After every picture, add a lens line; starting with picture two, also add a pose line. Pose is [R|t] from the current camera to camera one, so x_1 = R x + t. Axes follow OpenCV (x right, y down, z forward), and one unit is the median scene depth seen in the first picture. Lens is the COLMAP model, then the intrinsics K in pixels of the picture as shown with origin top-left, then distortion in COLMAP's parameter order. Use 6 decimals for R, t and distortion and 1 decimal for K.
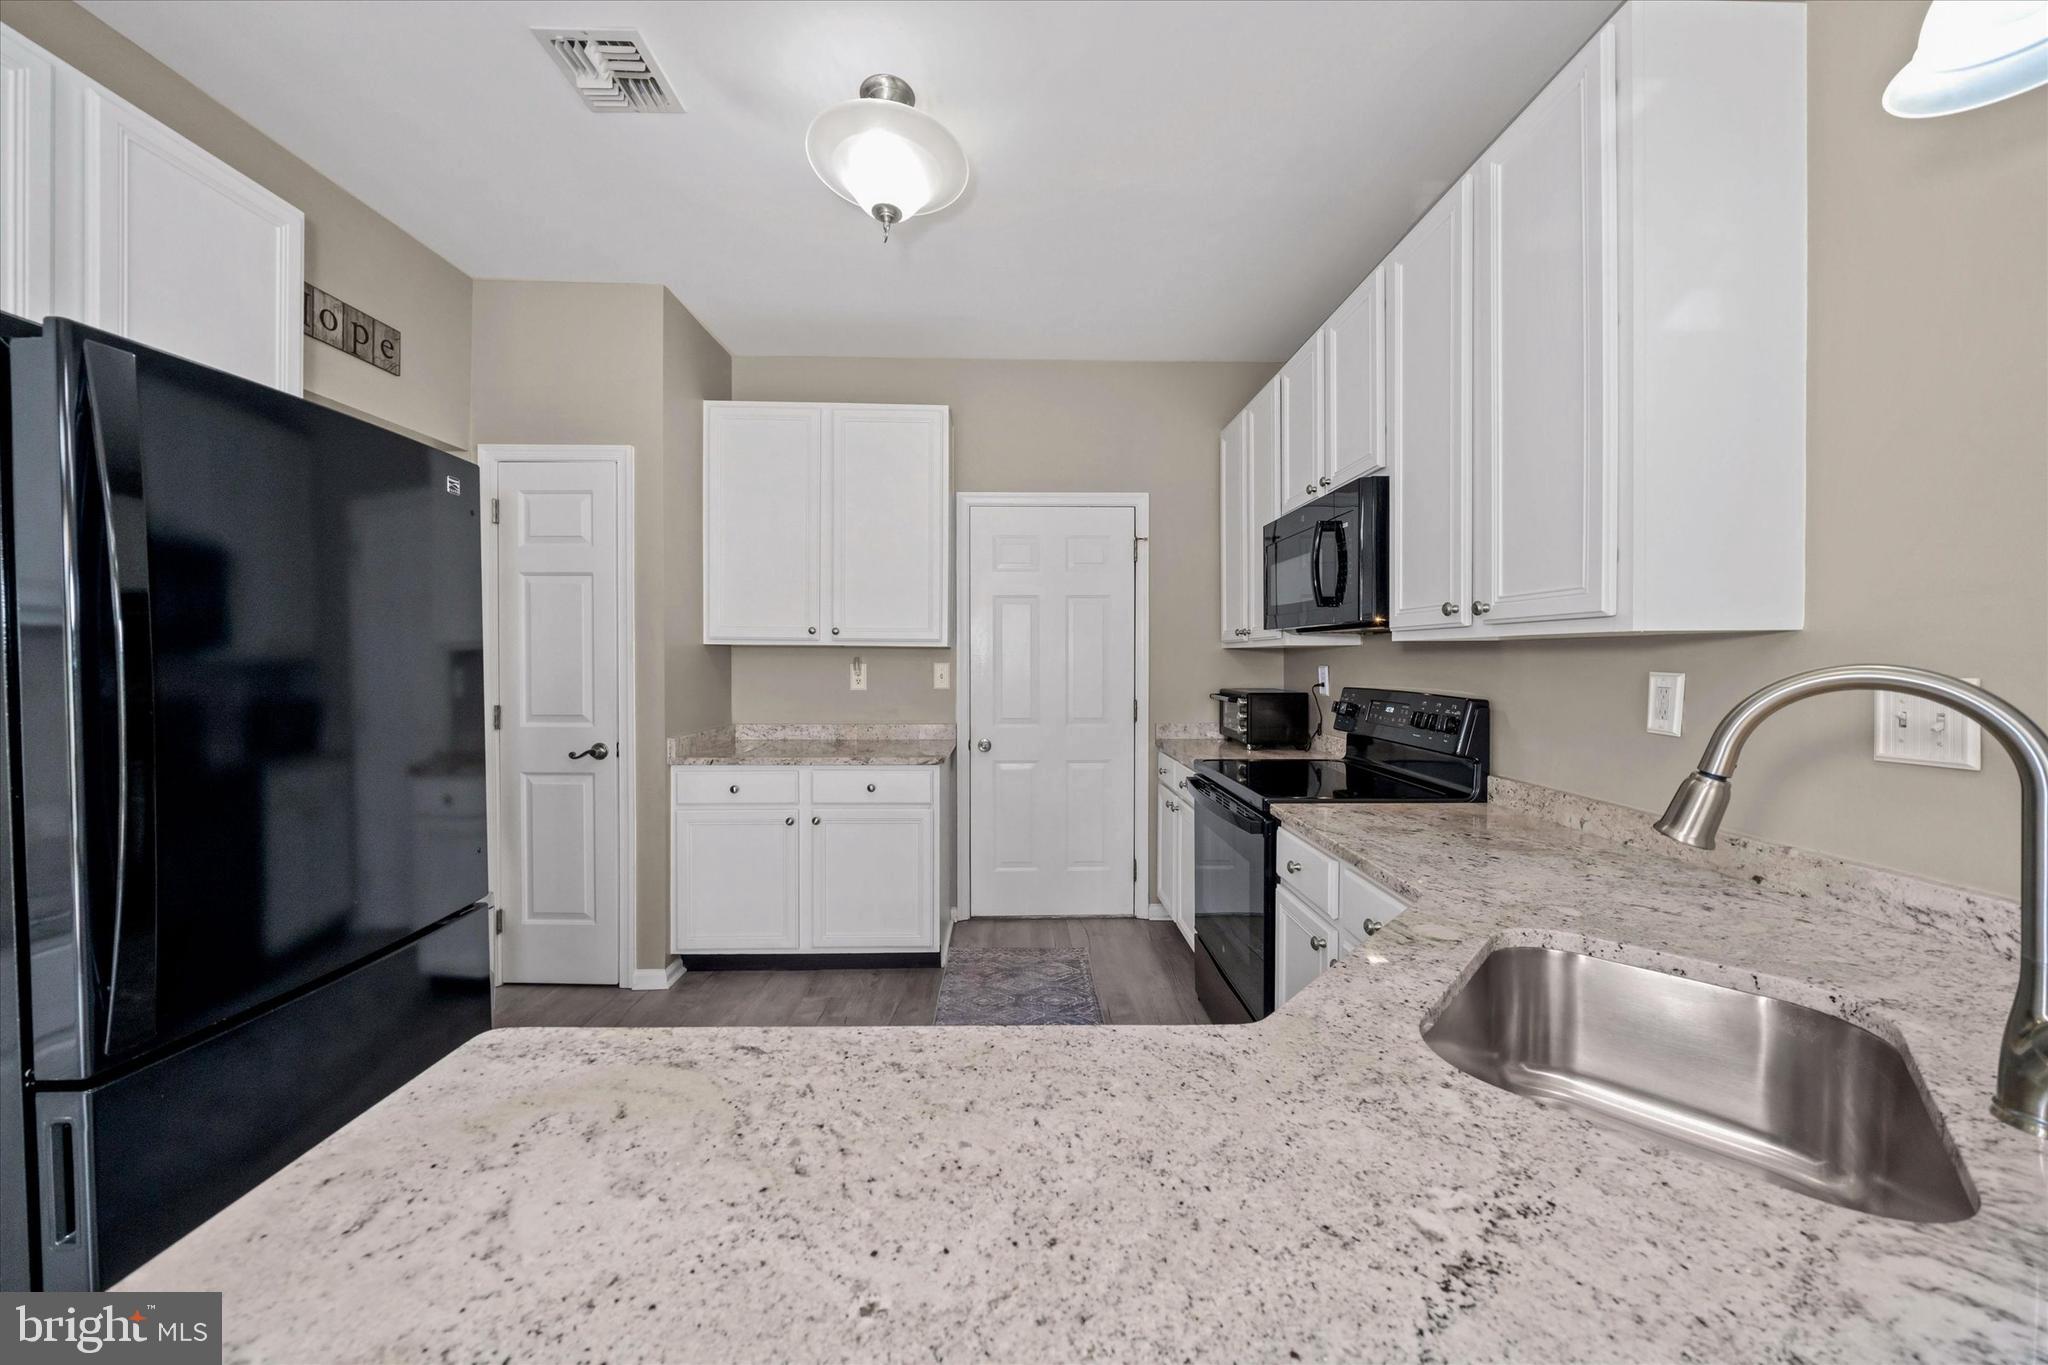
lens RADIAL K [[716.6, 0, 1027.6], [0, 716.6, 661.5], [0, 0, 1]] dist [-0.009941, -0.000078]
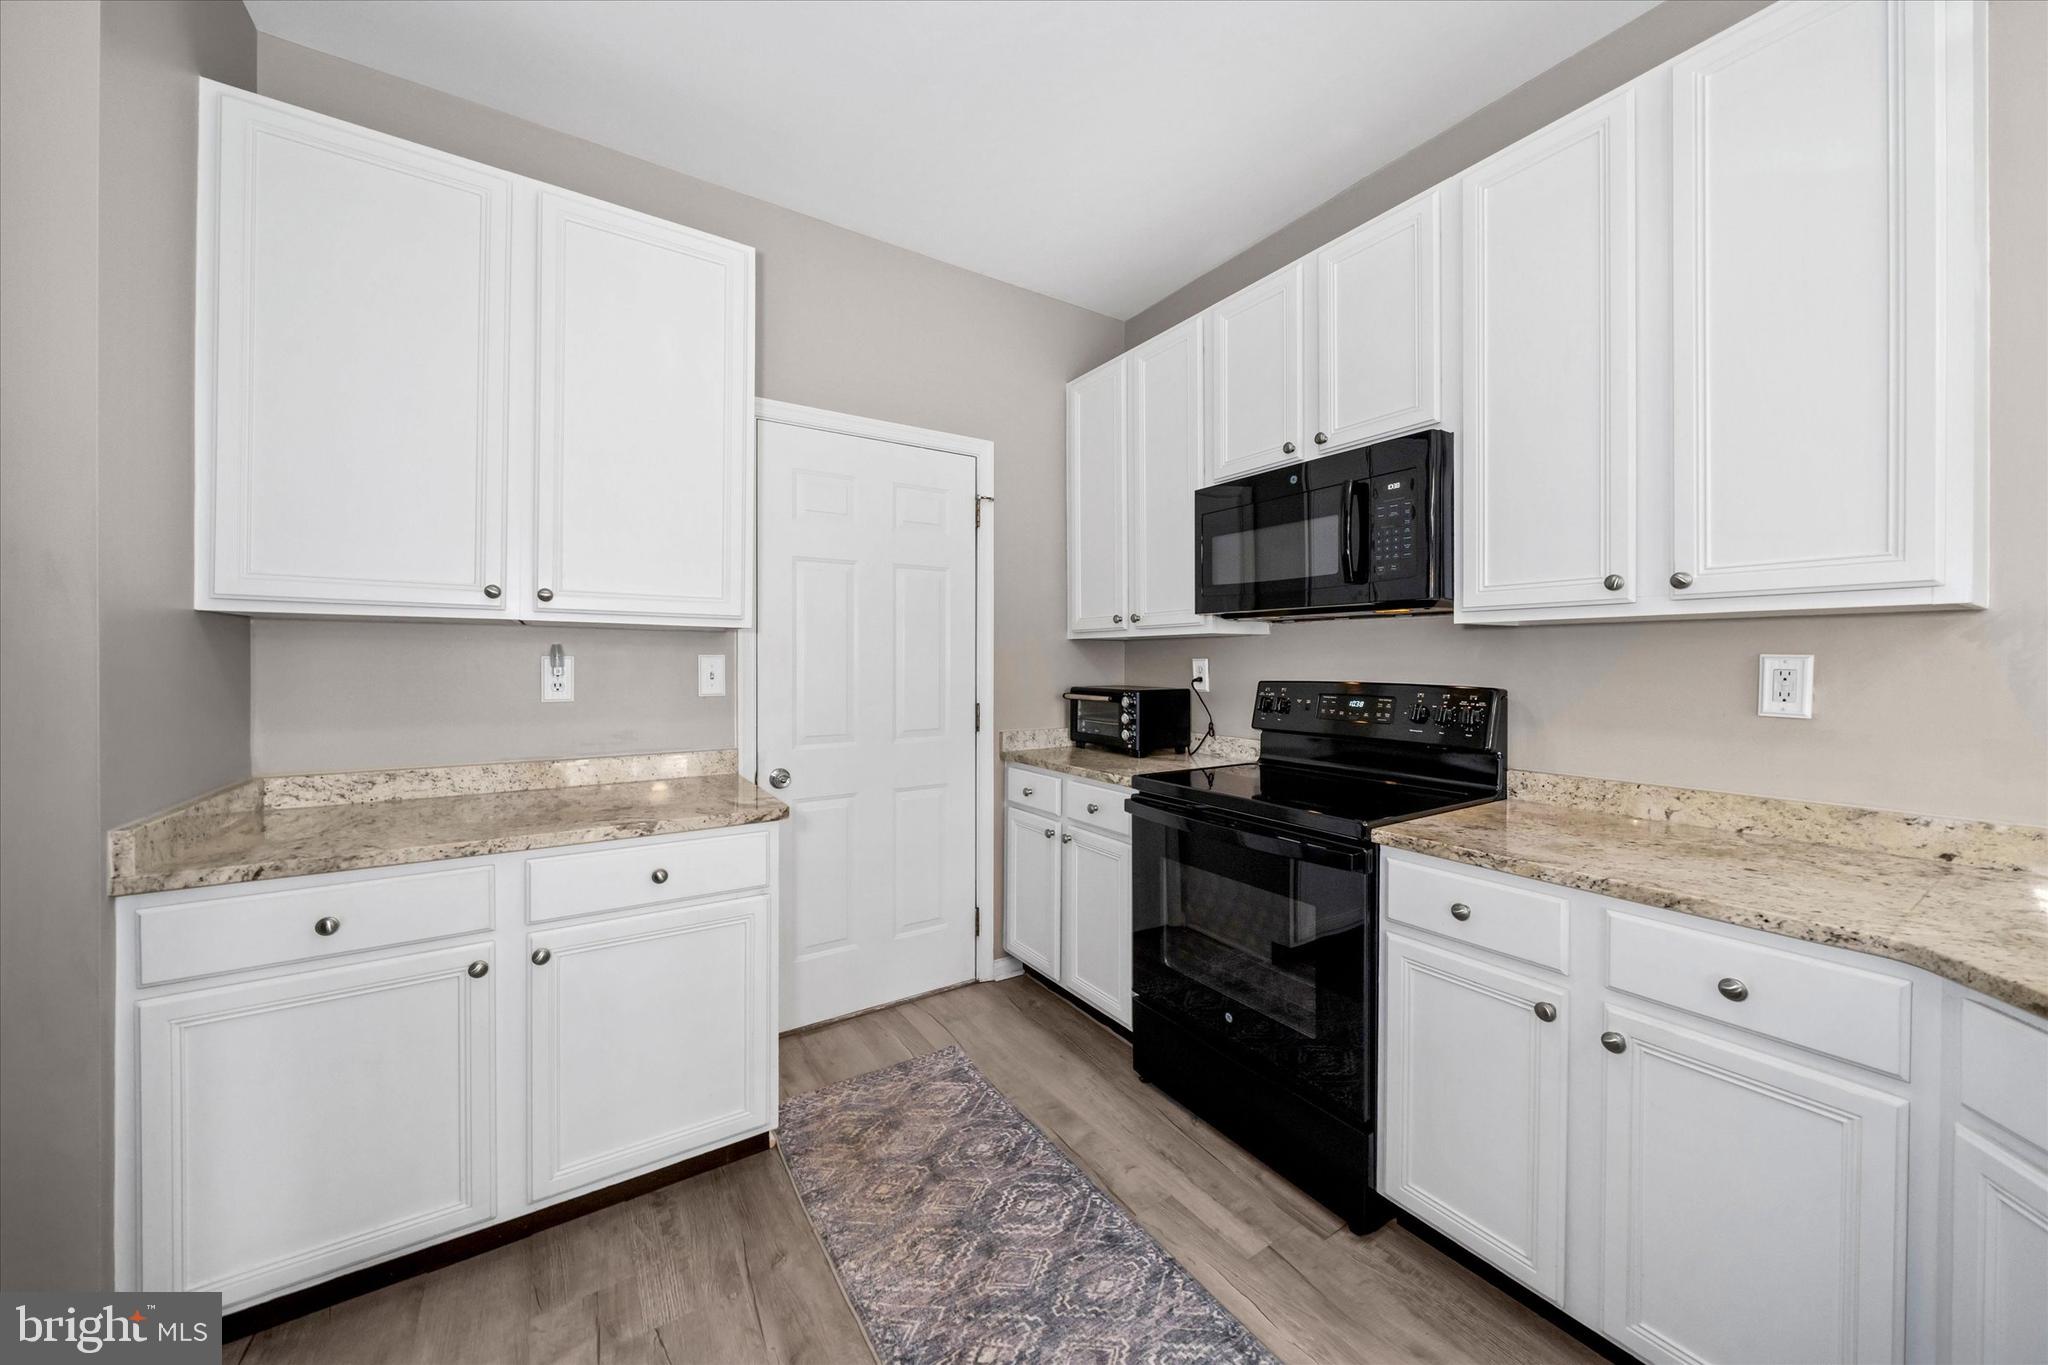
lens RADIAL K [[716.6, 0, 1027.6], [0, 716.6, 661.5], [0, 0, 1]] dist [-0.009941, -0.000078]
pose [[0.847156, -0.000253, 0.531344, -0.263432], [0.002981, 0.999986, -0.004278, 0.013379], [-0.531336, 0.005208, 0.847145, 0.369422]]
